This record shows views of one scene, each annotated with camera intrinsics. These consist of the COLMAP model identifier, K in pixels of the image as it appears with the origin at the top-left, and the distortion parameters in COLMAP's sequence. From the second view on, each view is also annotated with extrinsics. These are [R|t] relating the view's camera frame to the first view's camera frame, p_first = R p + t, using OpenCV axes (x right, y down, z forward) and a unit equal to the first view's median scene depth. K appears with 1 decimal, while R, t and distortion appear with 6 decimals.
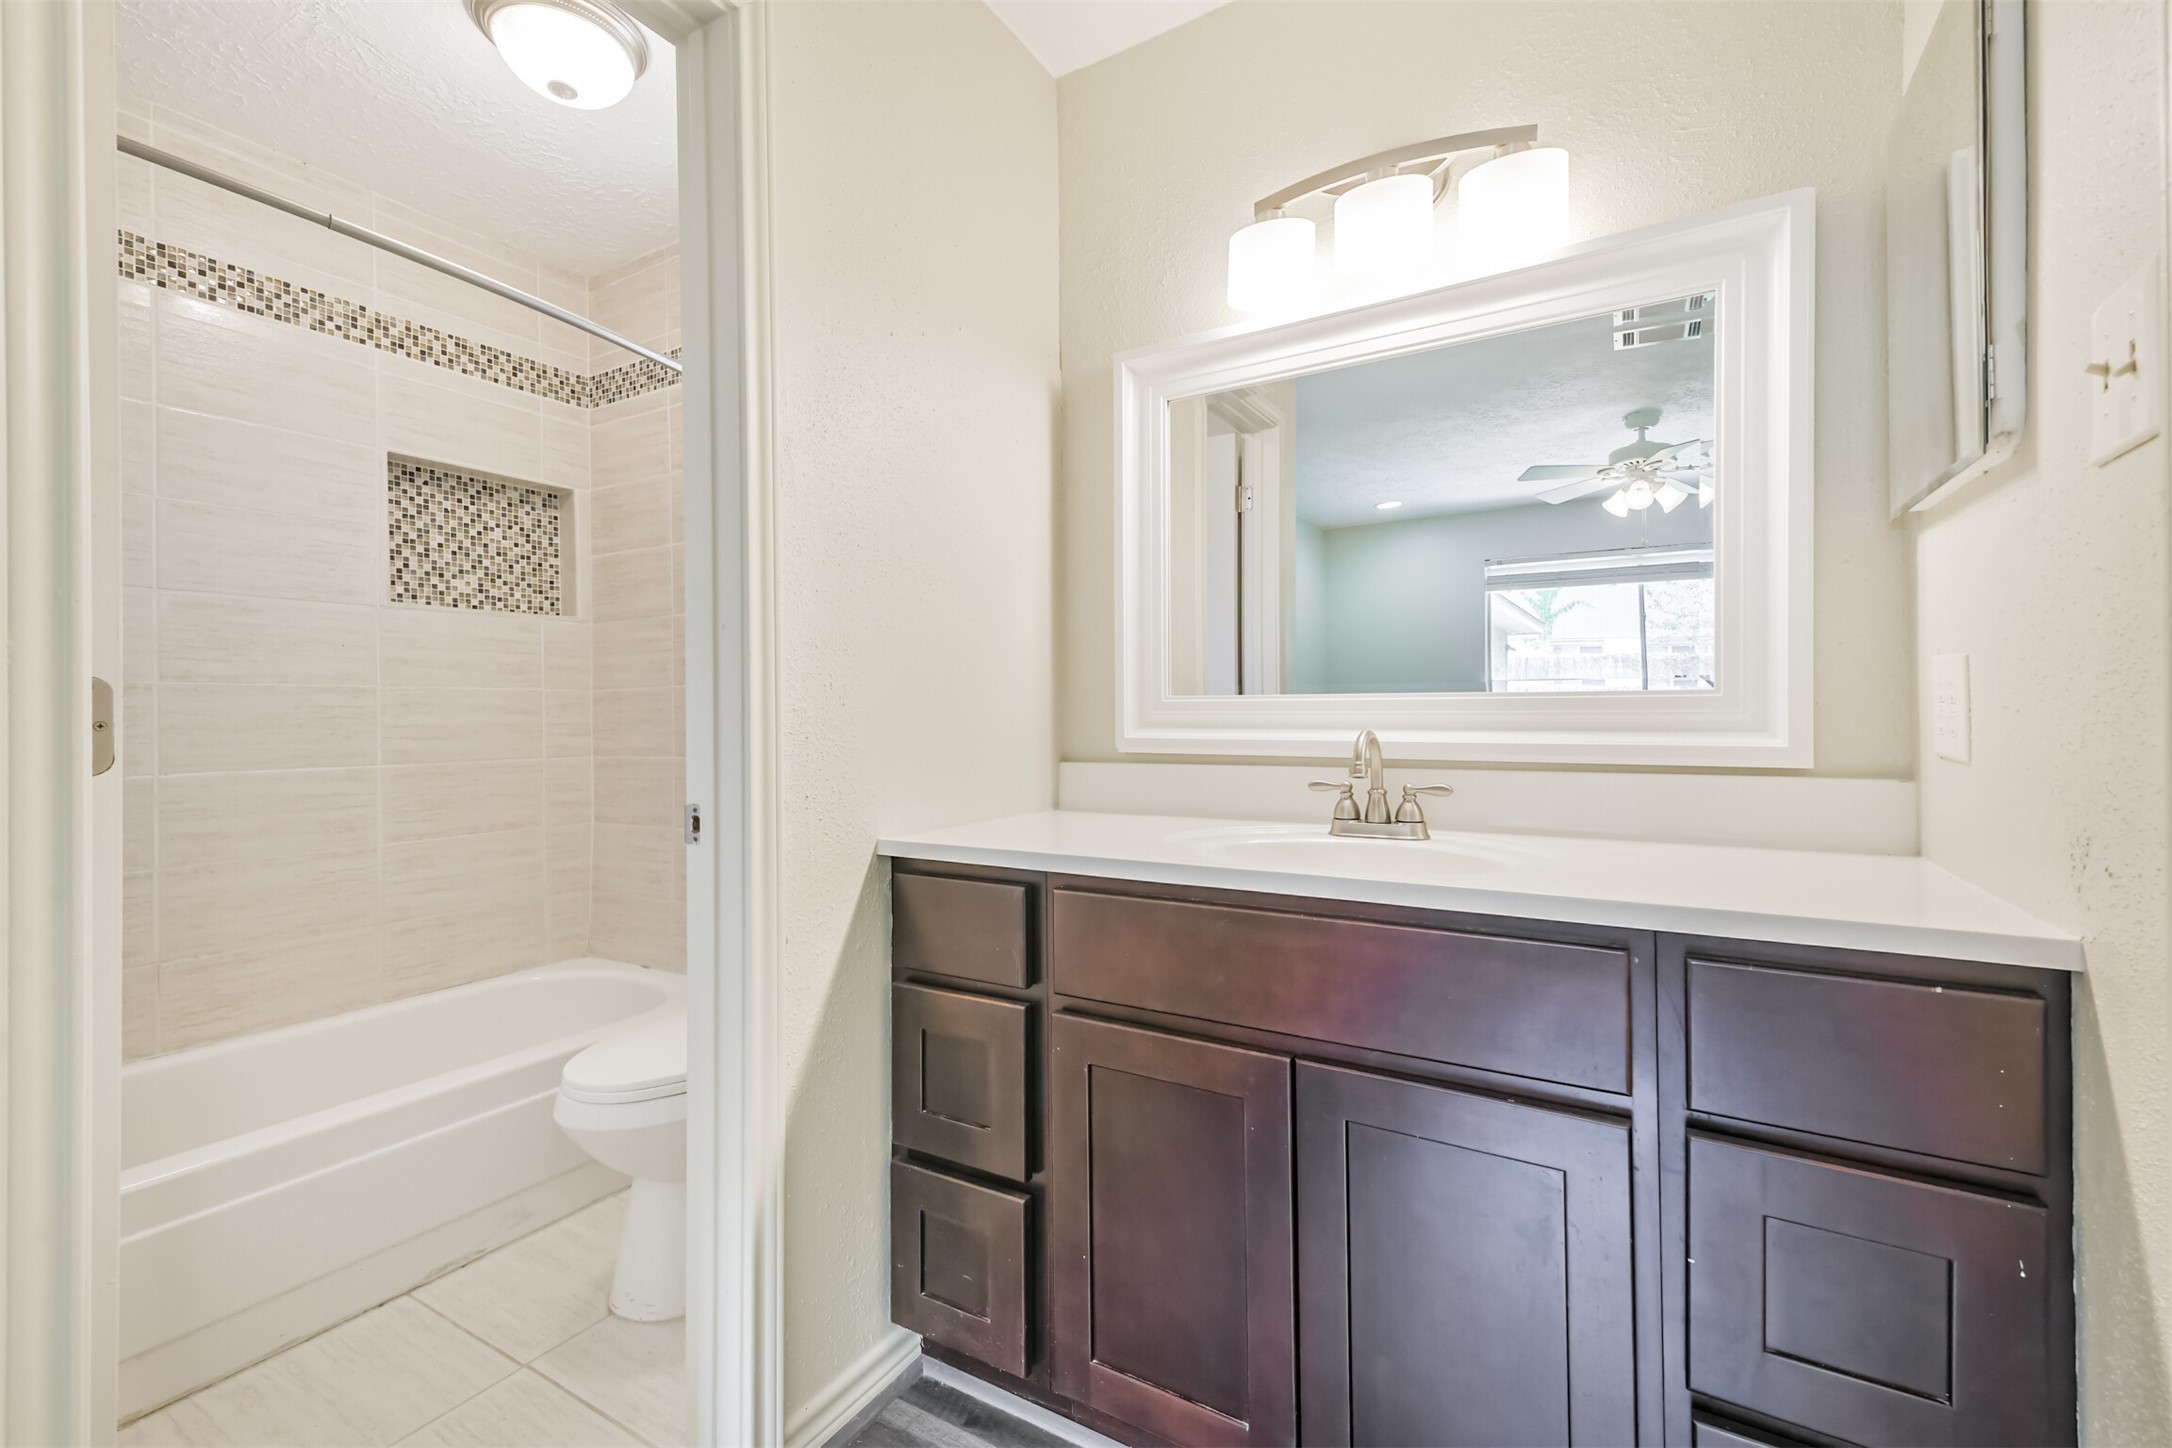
lens RADIAL K [[930.5, 0, 1101.4], [0, 930.5, 720.5], [0, 0, 1]] dist [0.019229, -0.006515]
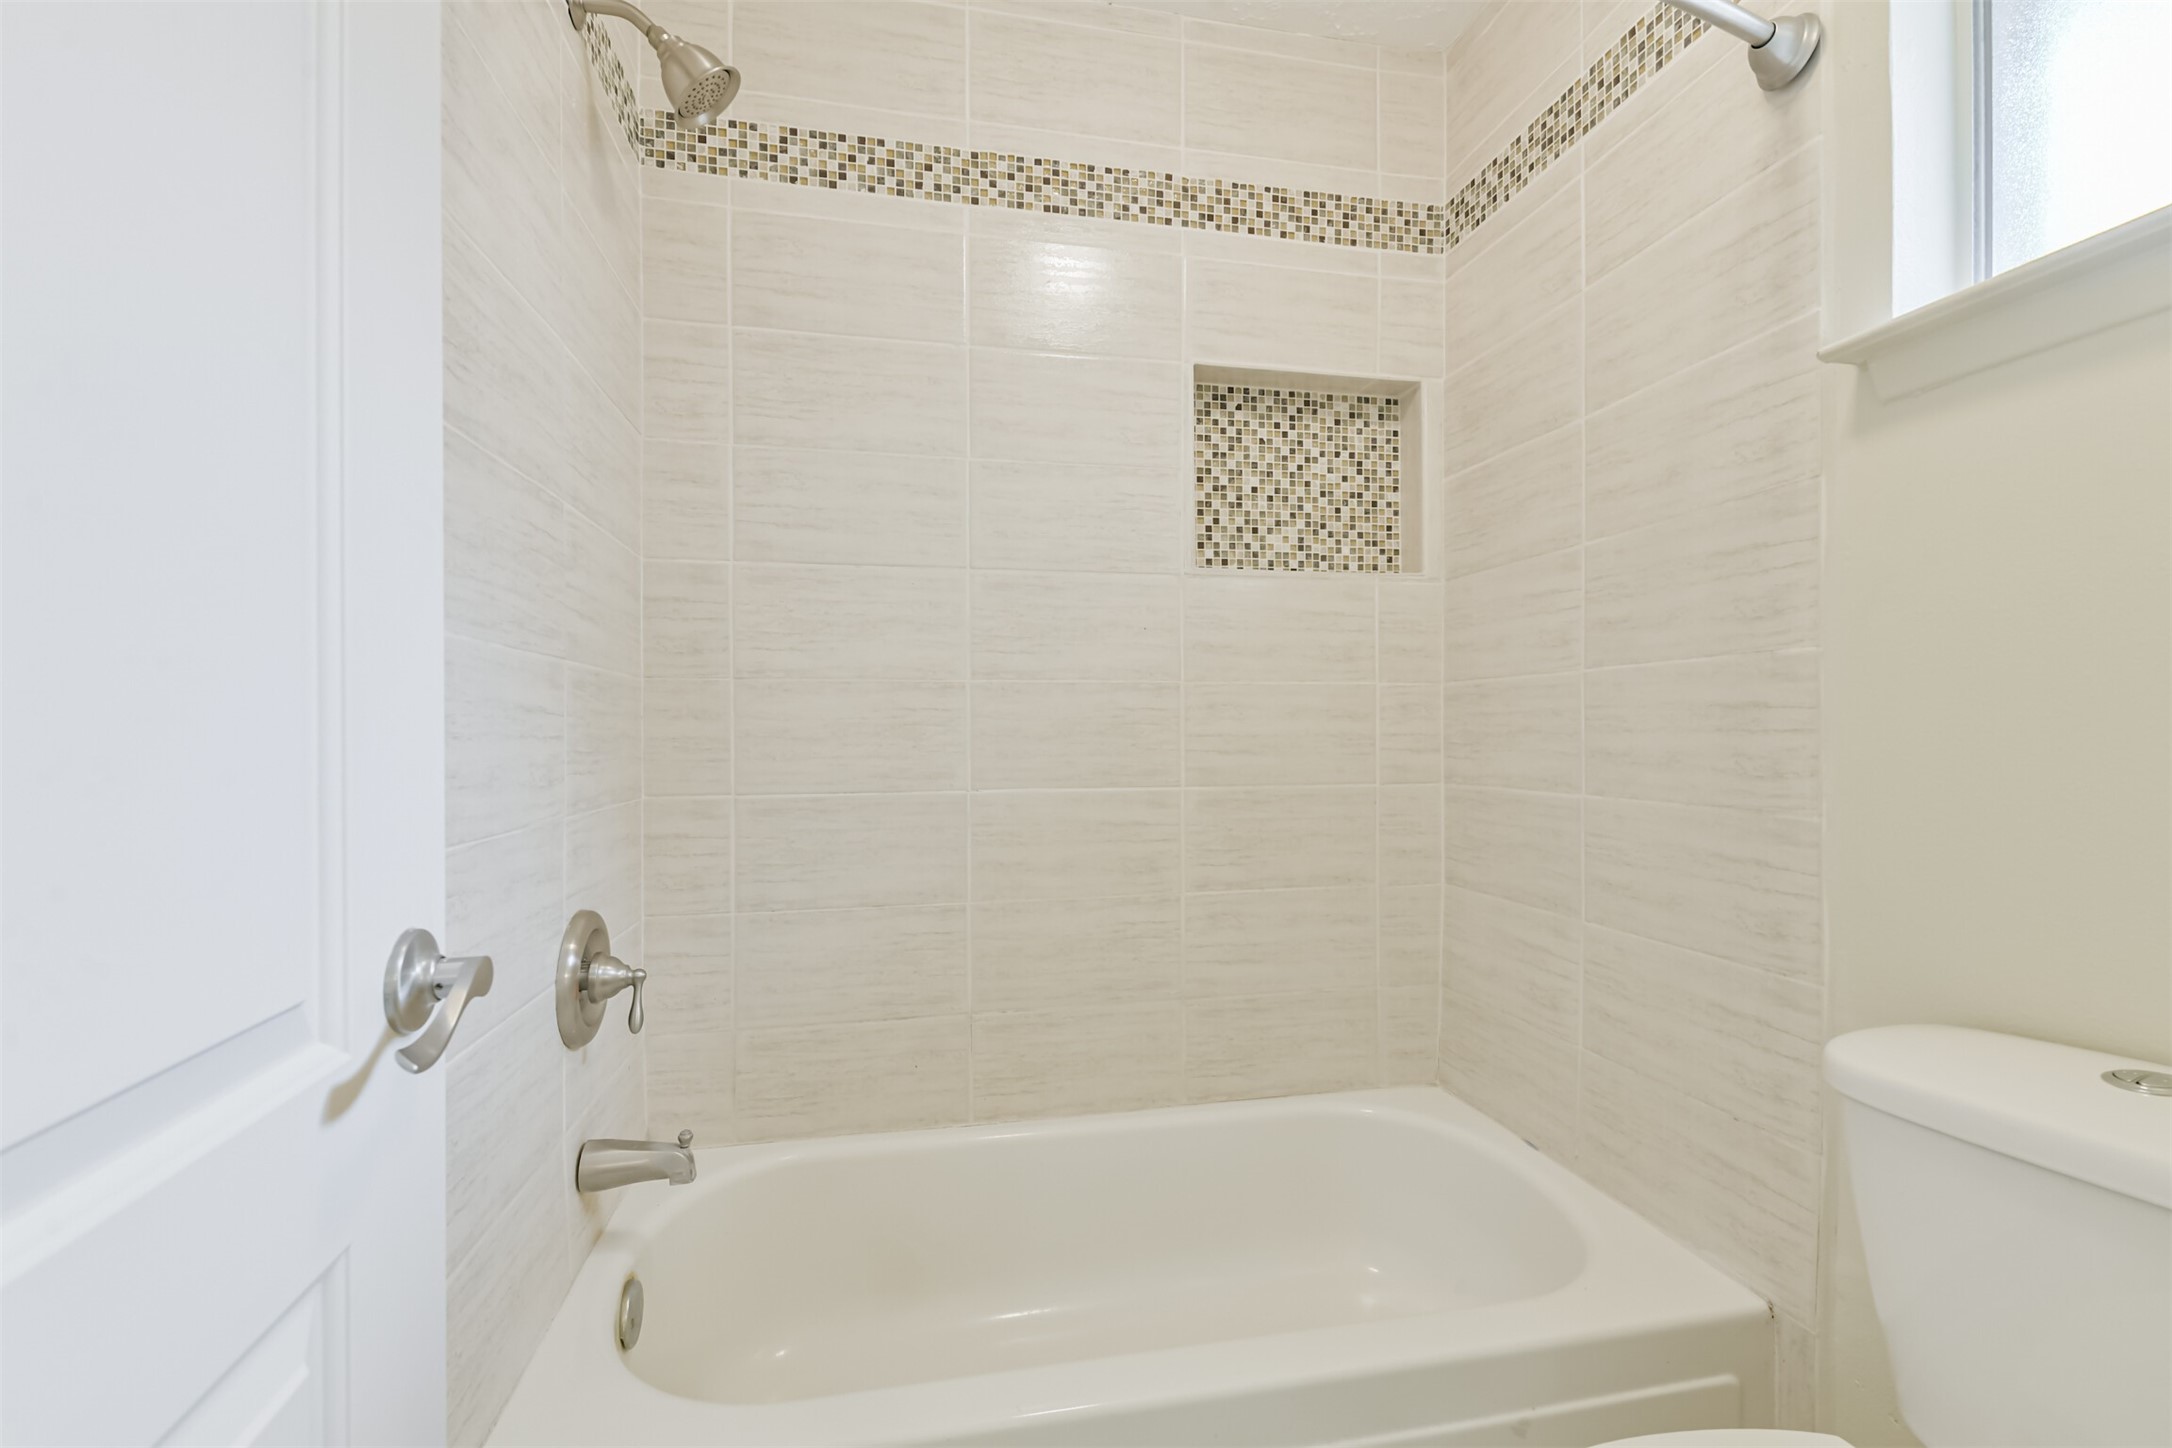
lens RADIAL K [[930.5, 0, 1093.8], [0, 930.5, 719.9], [0, 0, 1]] dist [0.019229, -0.006515]
pose [[0.676823, 0.000116, -0.736146, -0.251704], [-0.007545, 0.999949, -0.006779, -0.000428], [0.736107, 0.010142, 0.676789, 0.414323]]
